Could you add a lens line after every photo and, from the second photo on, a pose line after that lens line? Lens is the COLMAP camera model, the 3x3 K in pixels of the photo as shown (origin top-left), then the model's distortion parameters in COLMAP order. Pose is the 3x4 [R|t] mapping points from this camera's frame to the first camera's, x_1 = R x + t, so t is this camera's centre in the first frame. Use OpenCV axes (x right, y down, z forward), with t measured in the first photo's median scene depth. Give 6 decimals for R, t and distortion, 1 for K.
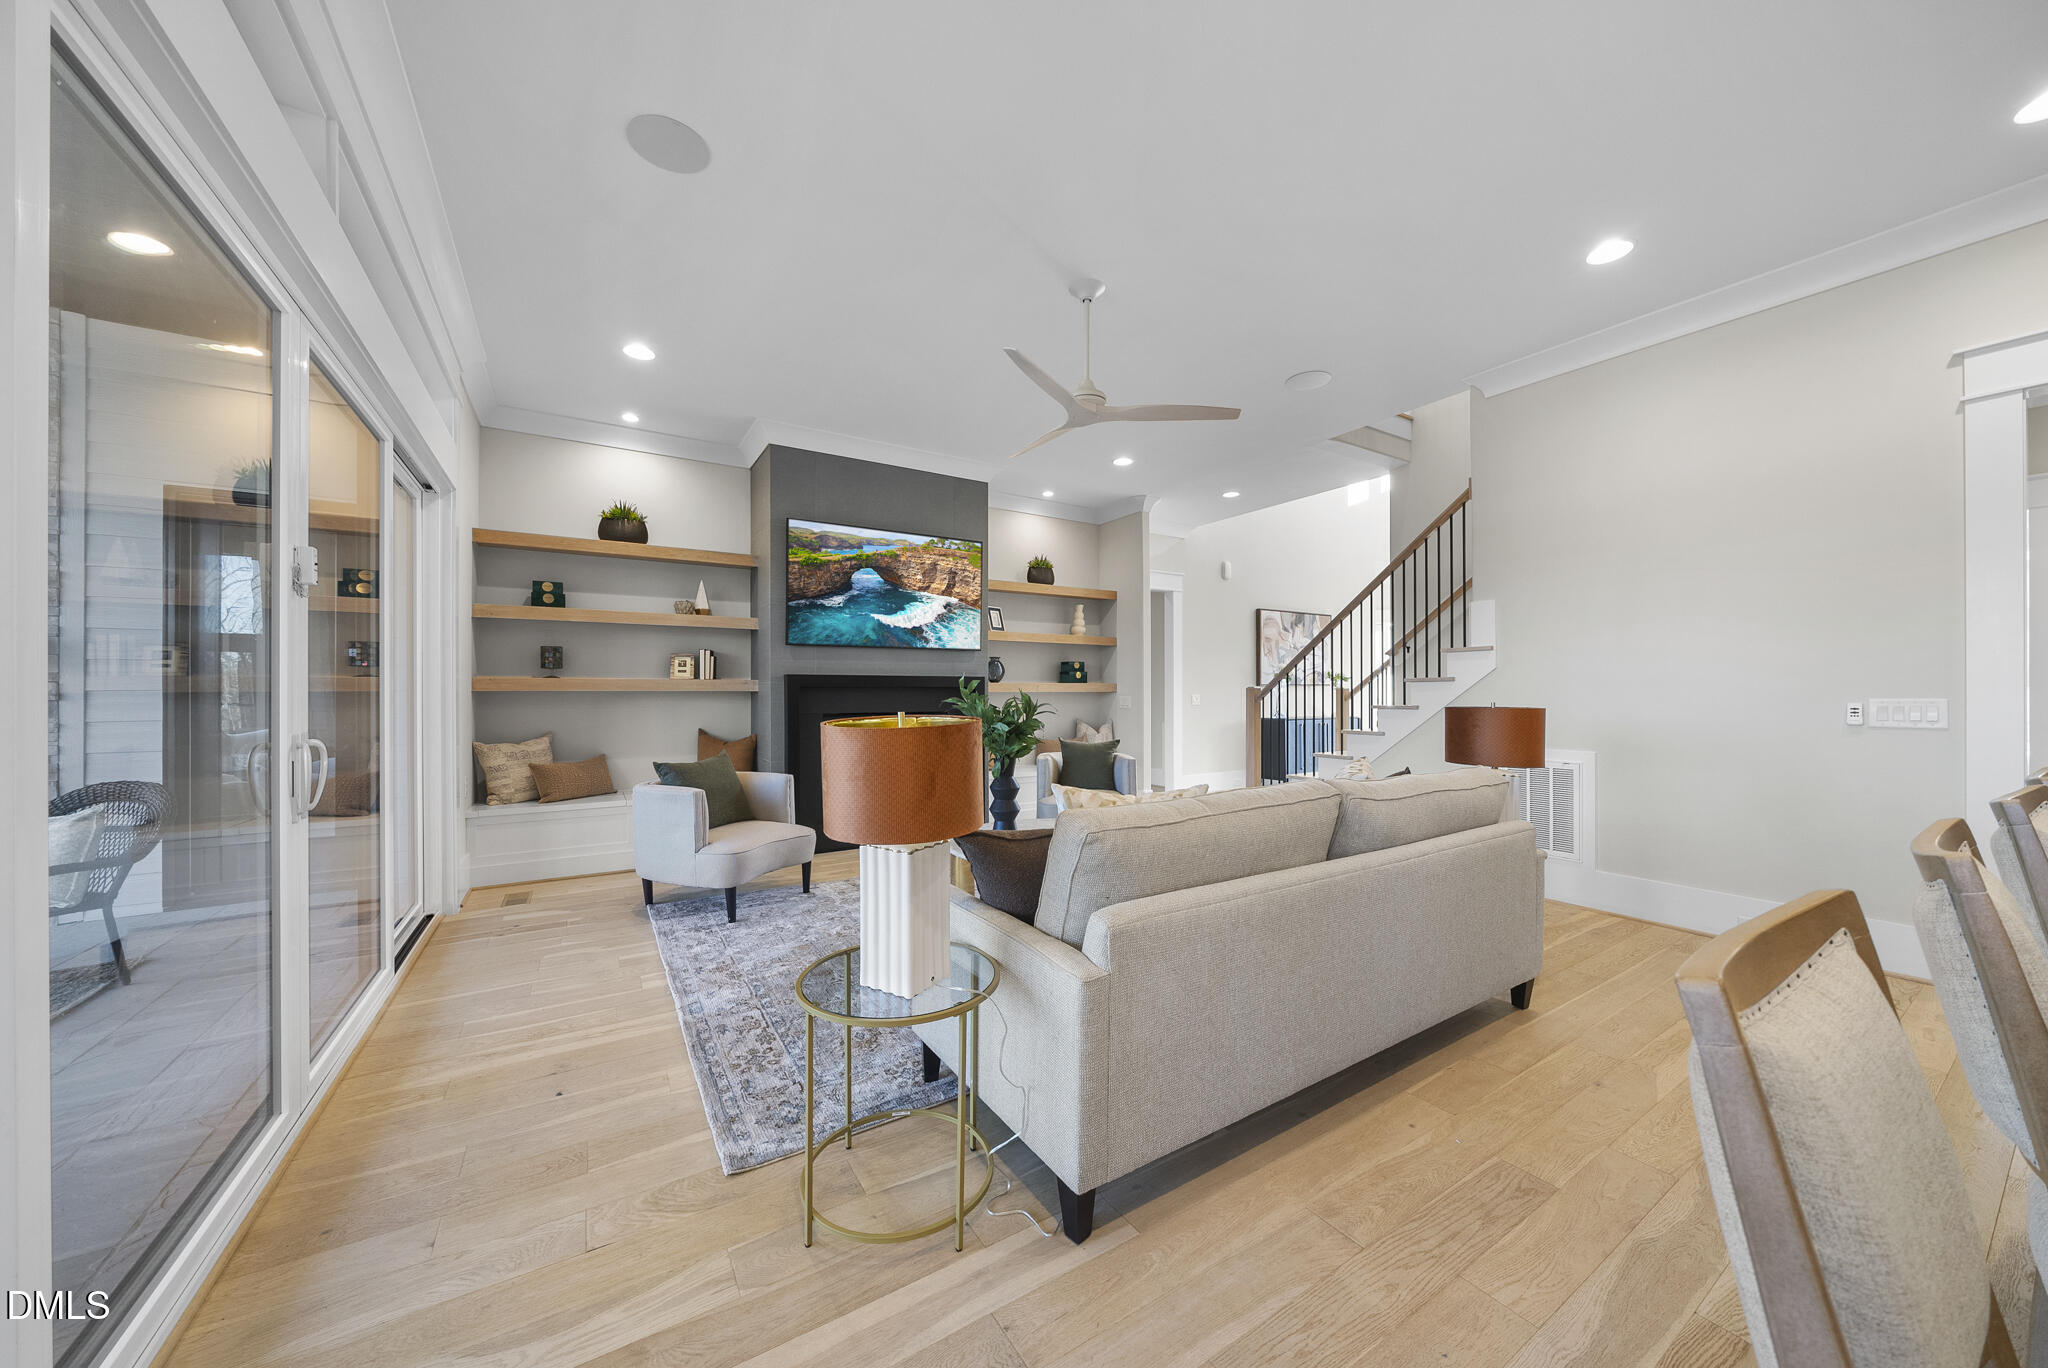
lens RADIAL K [[709.5, 0, 1016.1], [0, 709.5, 683.5], [0, 0, 1]] dist [-0.008437, 0.000363]
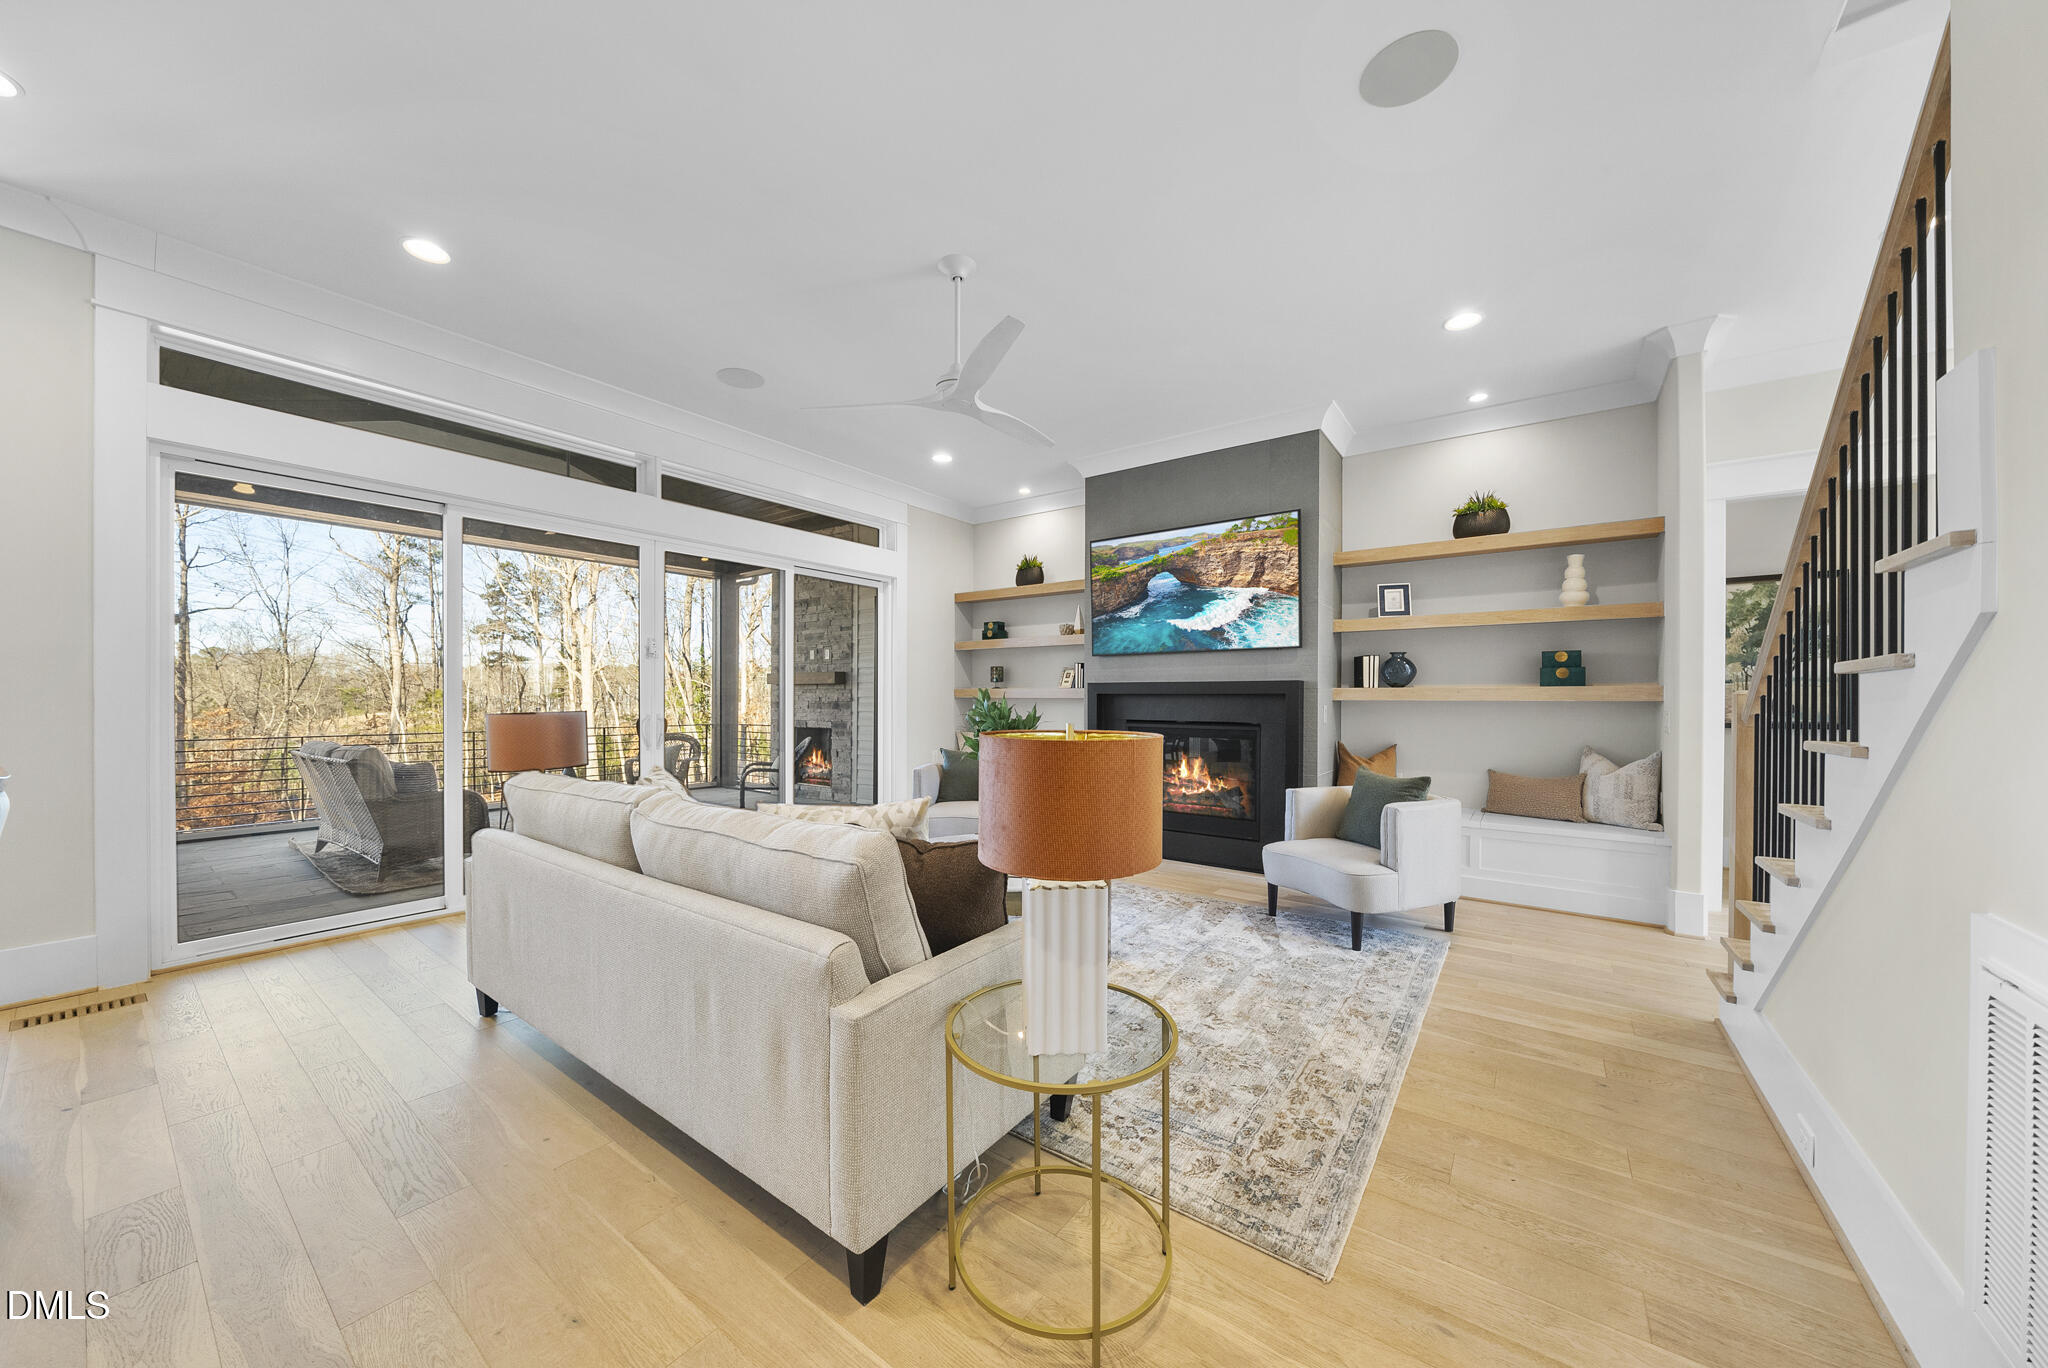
lens RADIAL K [[709.5, 0, 1008.2], [0, 709.5, 716.8], [0, 0, 1]] dist [-0.008437, 0.000363]
pose [[0.362079, 0.026779, -0.931763, 0.632816], [0.006323, 0.999494, 0.031182, 0.004161], [0.932126, -0.017182, 0.361727, 0.446764]]
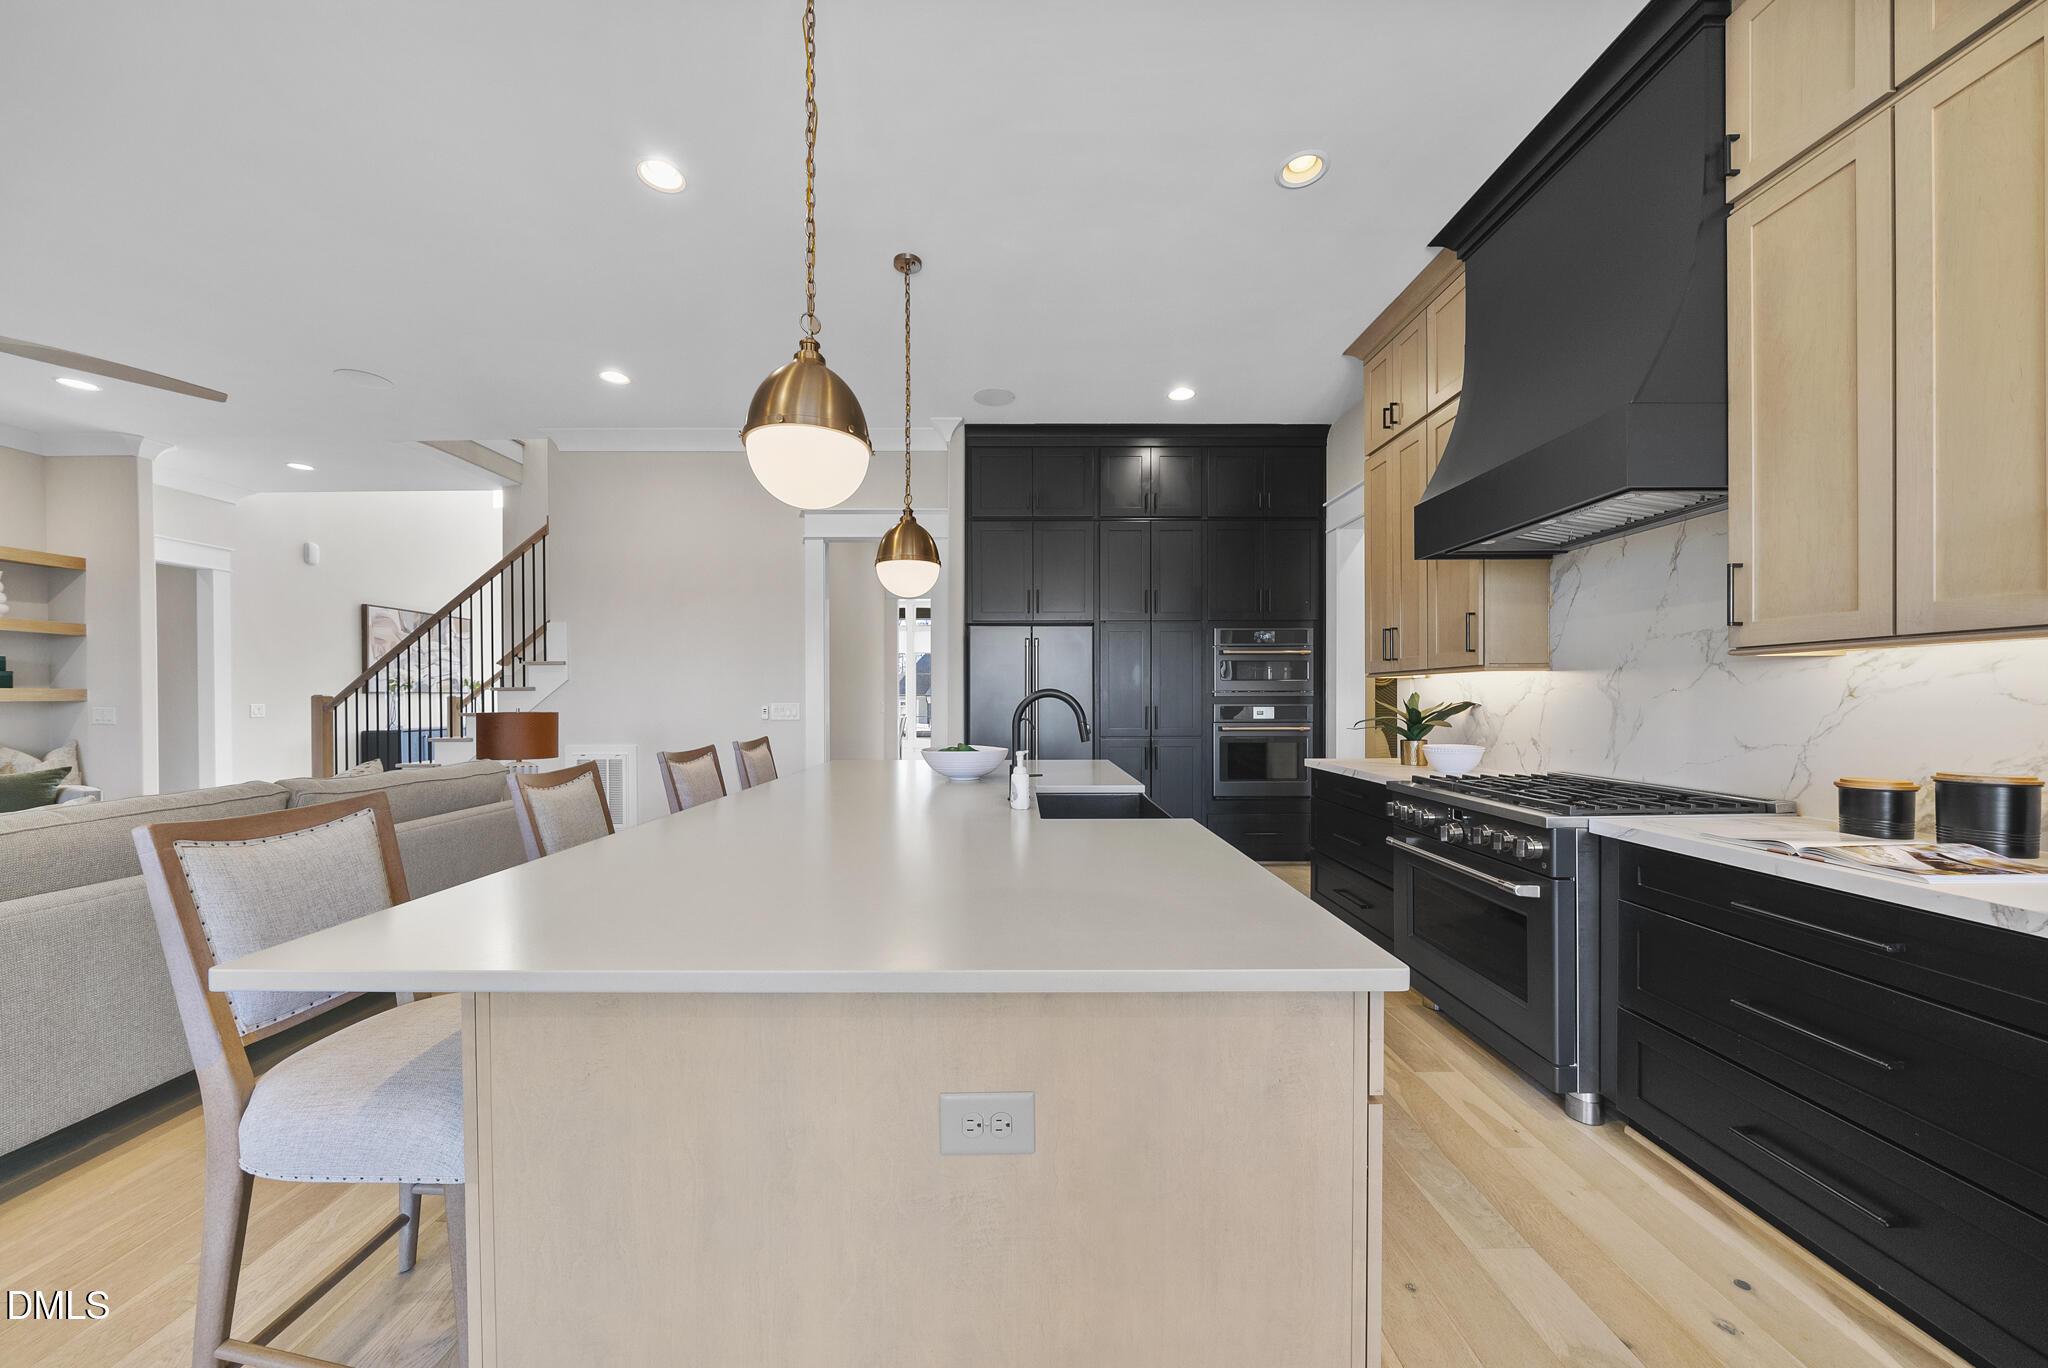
lens RADIAL K [[709.5, 0, 1027.5], [0, 709.5, 703.3], [0, 0, 1]] dist [-0.008437, 0.000363]
pose [[0.520759, -0.005897, 0.853684, 0.048201], [-0.007828, 0.999901, 0.011683, -0.001959], [-0.853668, -0.012766, 0.520661, -0.229549]]
